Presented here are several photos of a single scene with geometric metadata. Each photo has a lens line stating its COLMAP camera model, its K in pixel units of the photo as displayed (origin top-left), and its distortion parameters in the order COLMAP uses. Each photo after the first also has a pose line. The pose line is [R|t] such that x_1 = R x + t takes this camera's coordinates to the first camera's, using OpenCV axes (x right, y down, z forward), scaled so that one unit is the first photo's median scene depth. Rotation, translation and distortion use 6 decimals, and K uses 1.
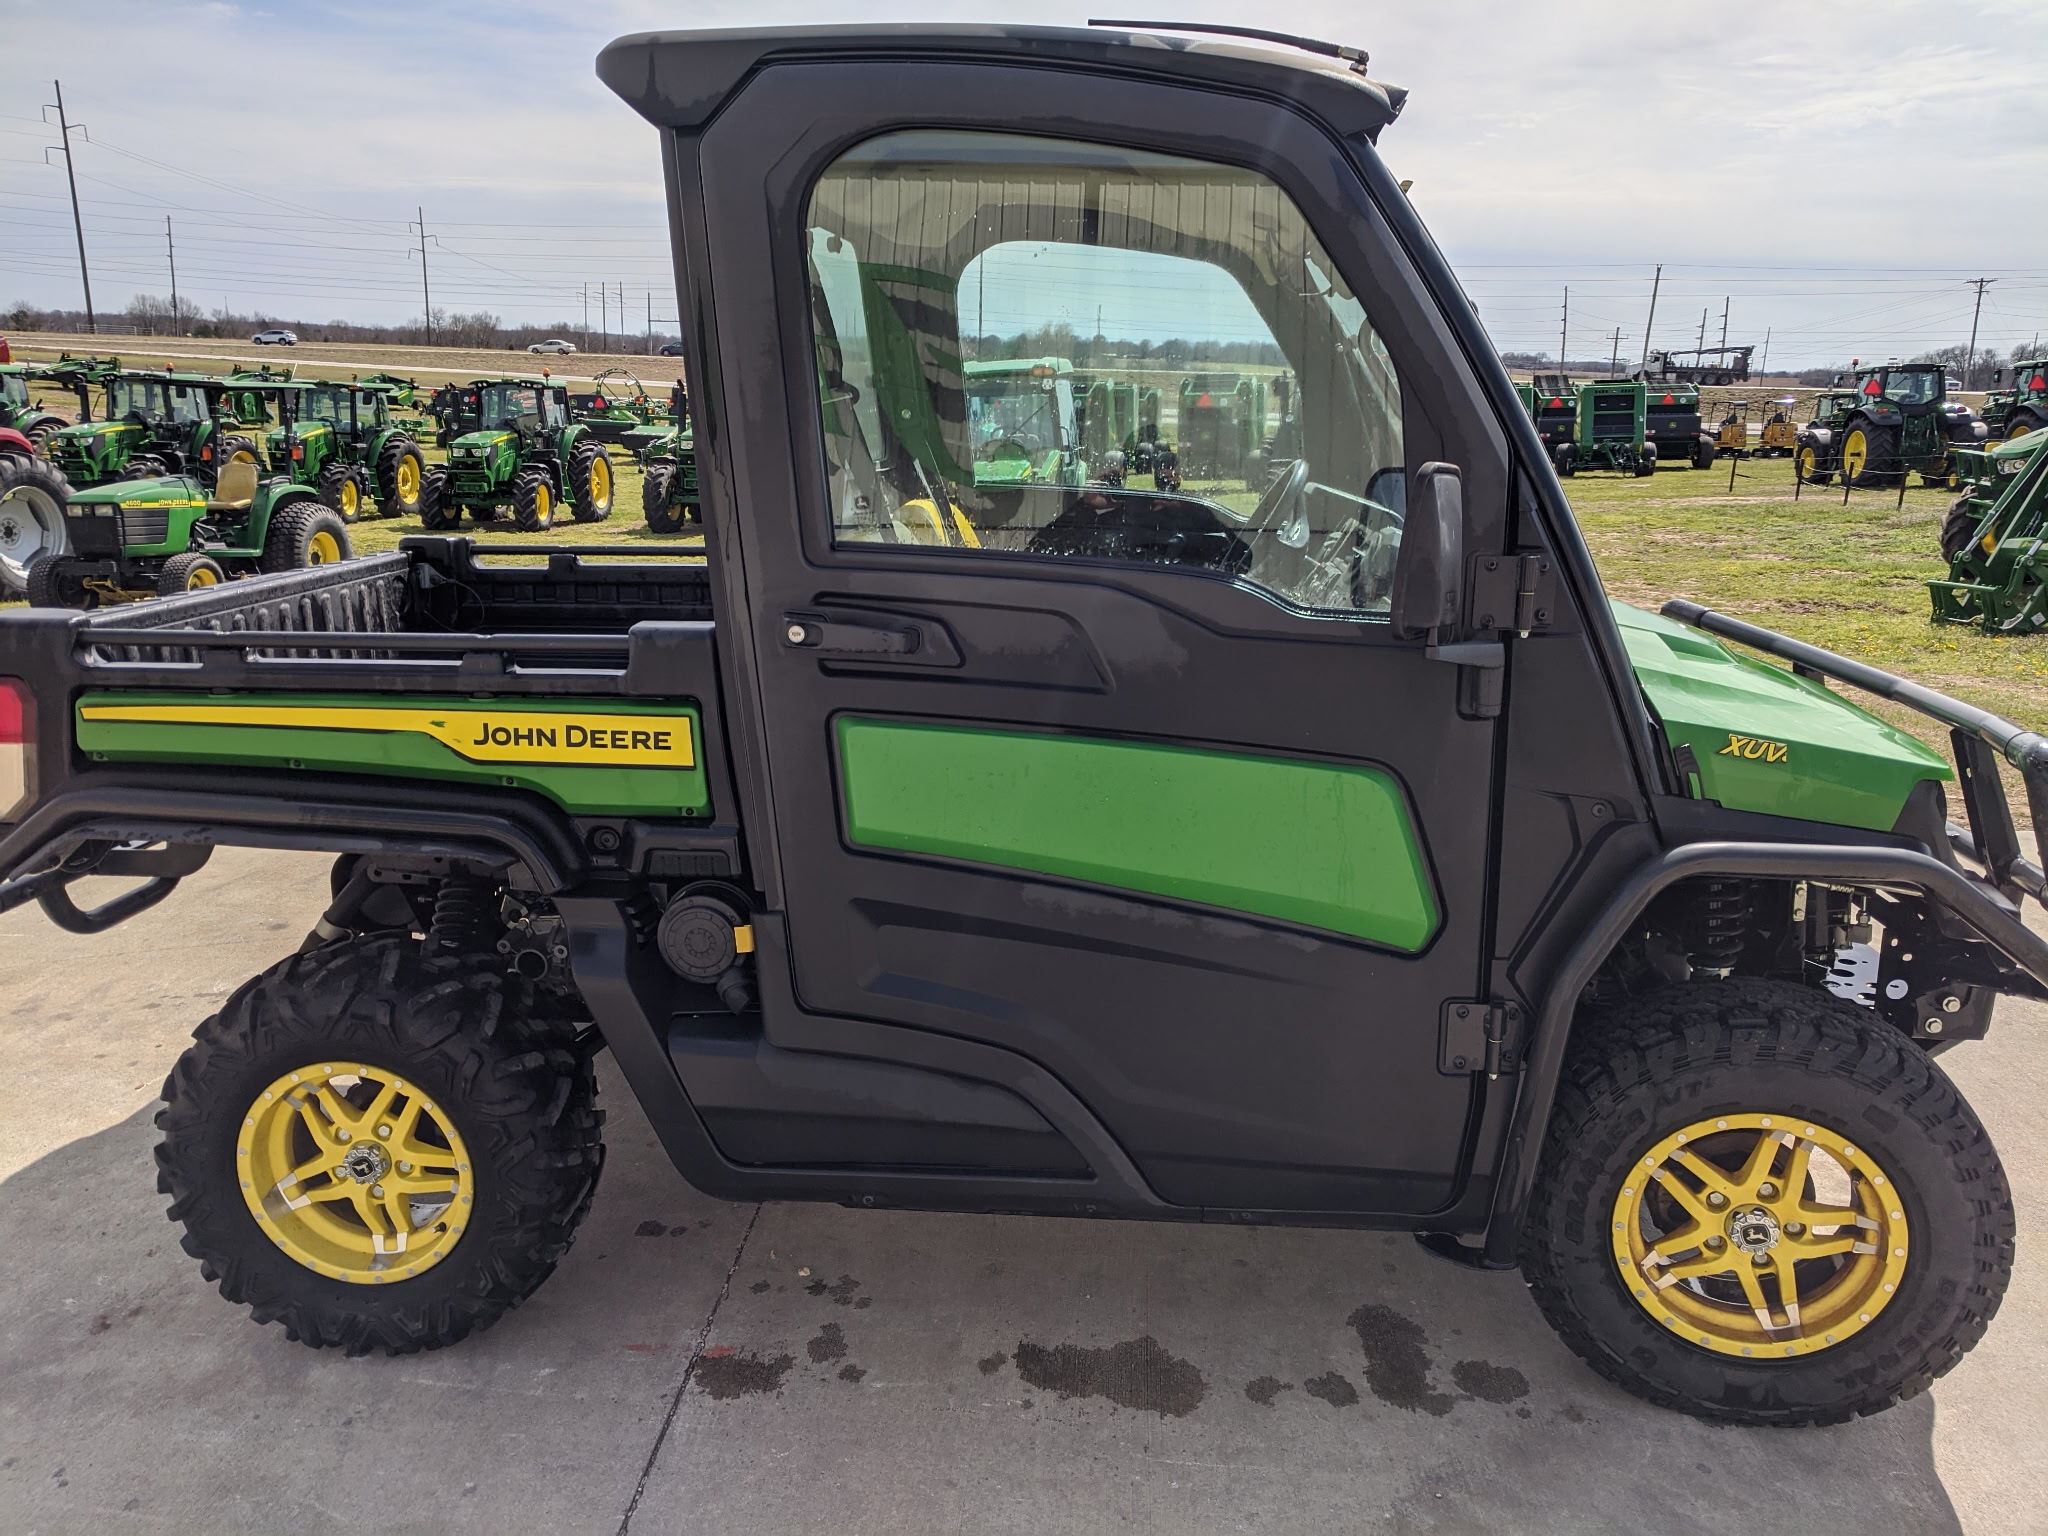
lens RADIAL K [[1547.9, 0, 1003.9], [0, 1547.9, 770.2], [0, 0, 1]] dist [0.009316, 0.008844]
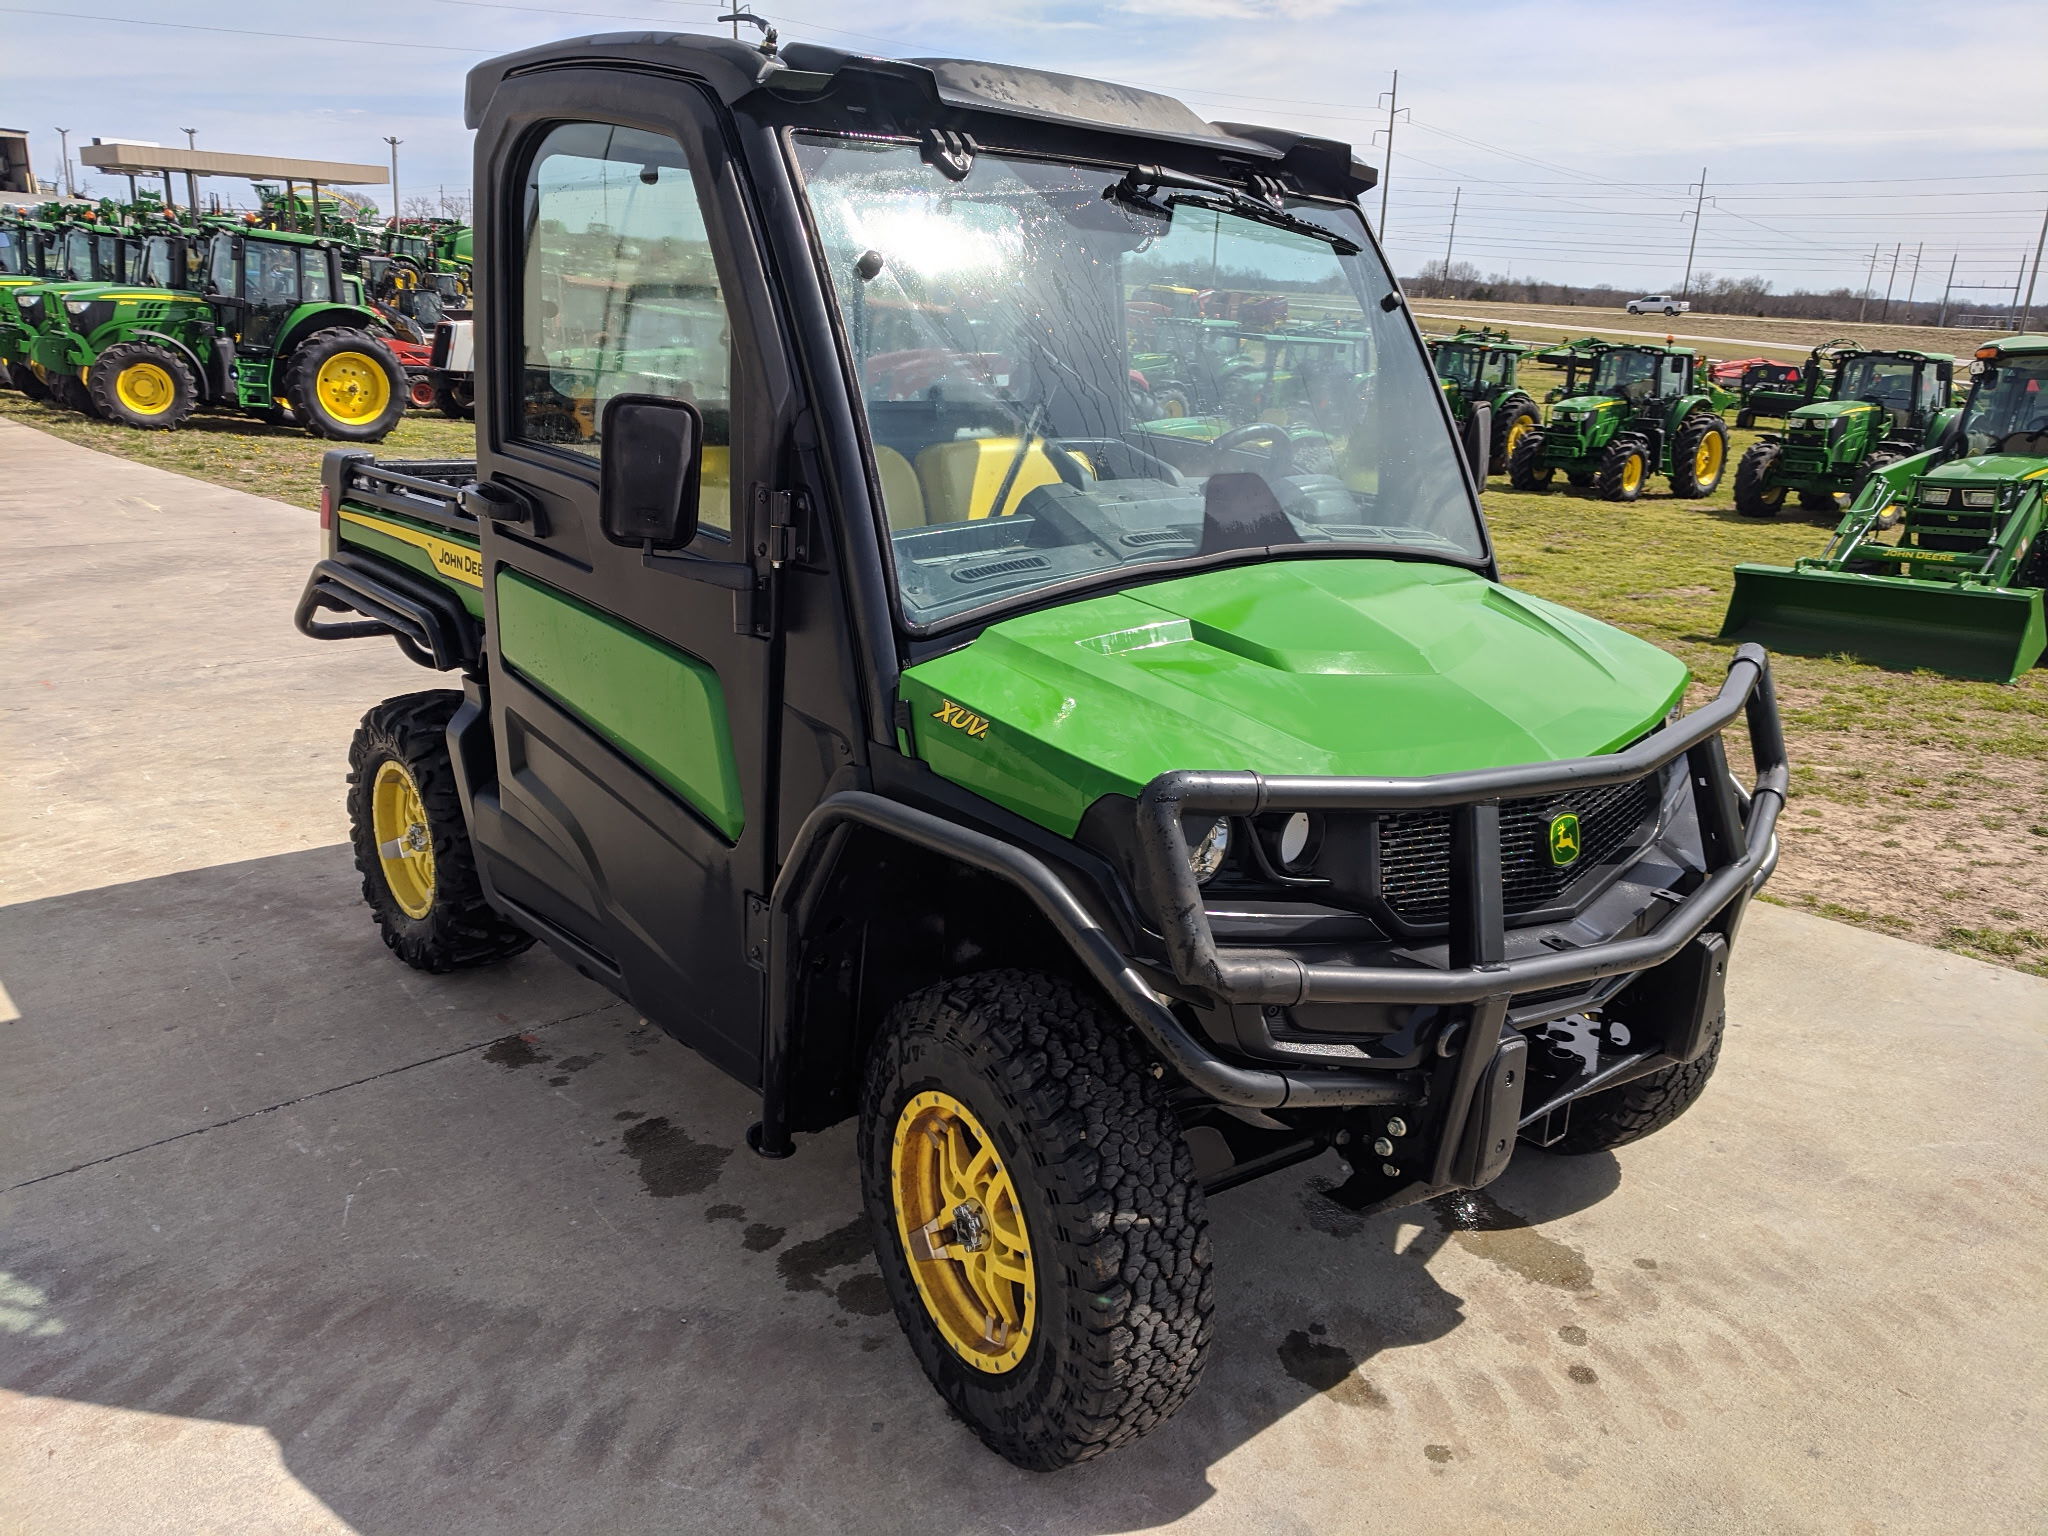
lens RADIAL K [[1547.9, 0, 1014.6], [0, 1547.9, 768.7], [0, 0, 1]] dist [0.009316, 0.008844]
pose [[0.725341, 0.214724, -0.654044, 0.963849], [-0.201692, 0.974702, 0.096319, -0.069858], [0.658180, 0.062051, 0.750299, 0.252985]]
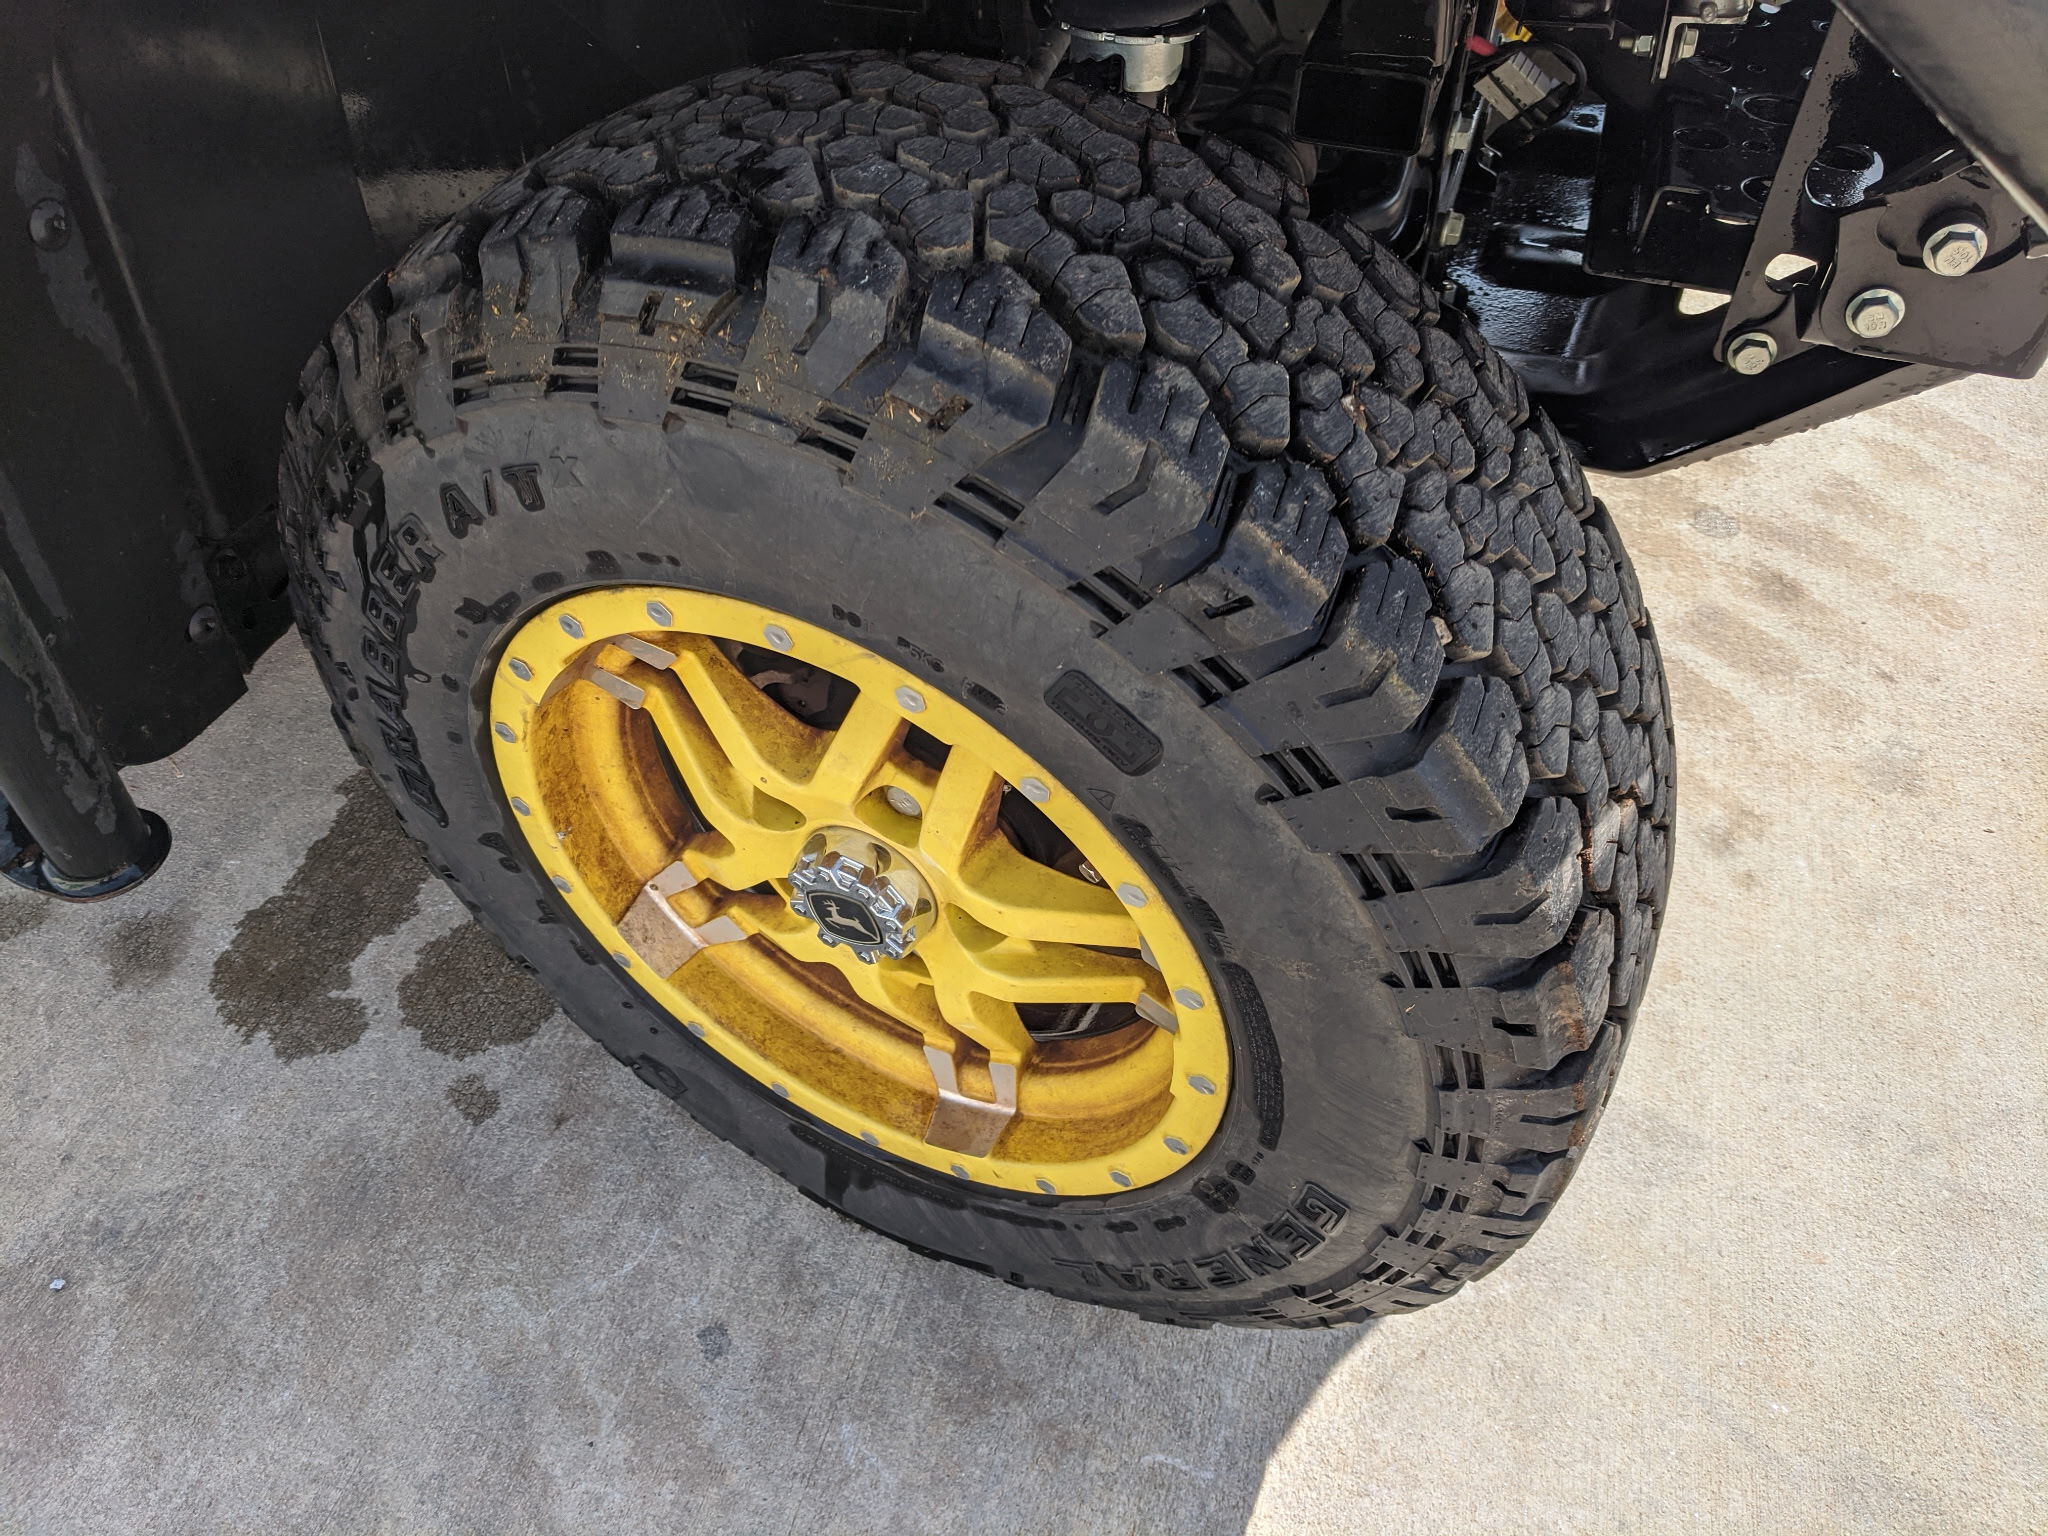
lens RADIAL K [[1547.9, 0, 1008.6], [0, 1547.9, 755.4], [0, 0, 1]] dist [0.009316, 0.008844]
pose [[0.974376, 0.167743, -0.149844, 0.502109], [-0.060594, 0.837331, 0.543327, 0.083606], [0.216608, -0.520325, 0.826040, 0.680178]]
